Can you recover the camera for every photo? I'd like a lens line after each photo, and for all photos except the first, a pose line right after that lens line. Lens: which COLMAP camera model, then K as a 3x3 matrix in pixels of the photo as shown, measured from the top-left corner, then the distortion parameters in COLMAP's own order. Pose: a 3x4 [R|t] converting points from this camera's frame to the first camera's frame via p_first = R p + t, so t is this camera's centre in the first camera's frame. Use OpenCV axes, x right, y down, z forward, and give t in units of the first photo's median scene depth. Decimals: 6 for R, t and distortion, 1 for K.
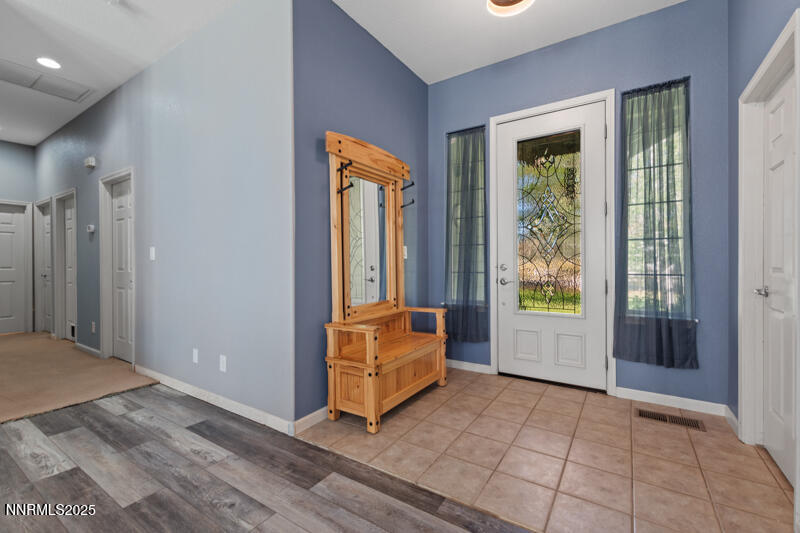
lens RADIAL K [[348.5, 0, 406.0], [0, 348.5, 262.3], [0, 0, 1]] dist [0.009080, -0.004476]
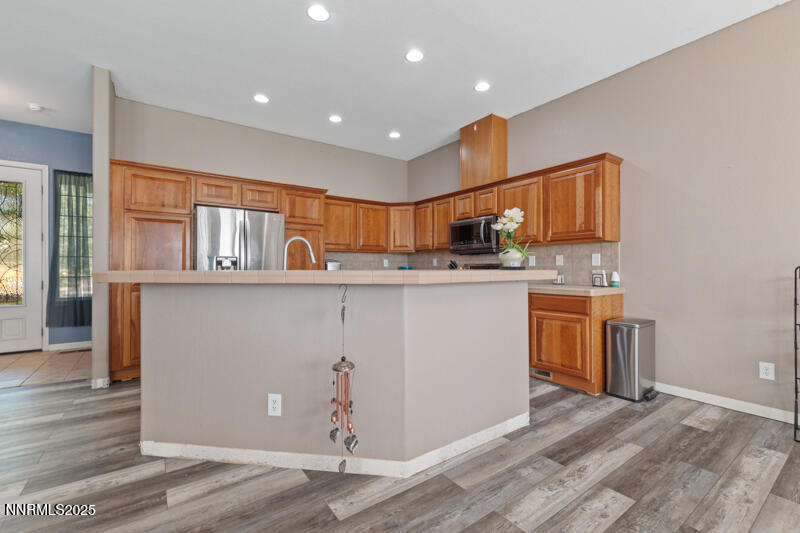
lens RADIAL K [[348.5, 0, 401.2], [0, 348.5, 267.5], [0, 0, 1]] dist [0.009080, -0.004476]
pose [[0.361596, 0.006465, 0.932312, -0.372981], [0.001075, 0.999972, -0.007351, 0.001951], [-0.932334, 0.003661, 0.361580, -1.248645]]
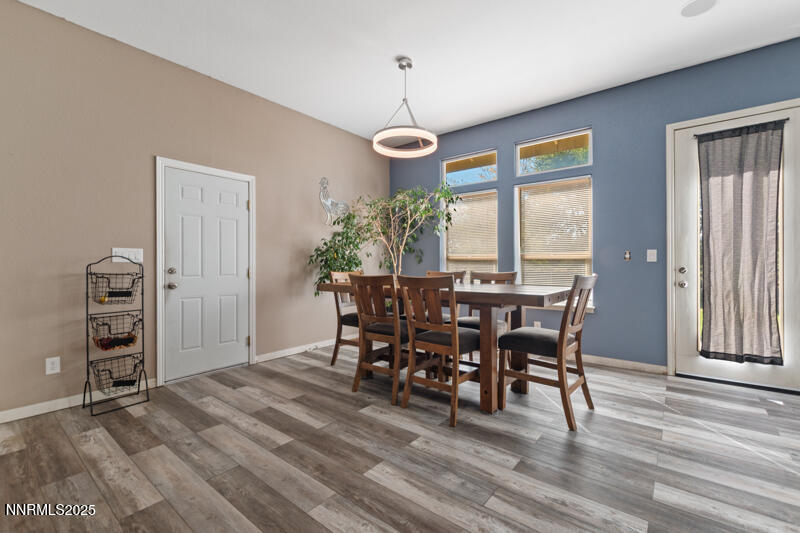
lens RADIAL K [[348.5, 0, 403.9], [0, 348.5, 265.9], [0, 0, 1]] dist [0.009080, -0.004476]
pose [[-0.995215, 0.007196, 0.097440, -0.193146], [0.007774, 0.999954, 0.005551, 0.000536], [-0.097396, 0.006282, -0.995226, -0.946135]]
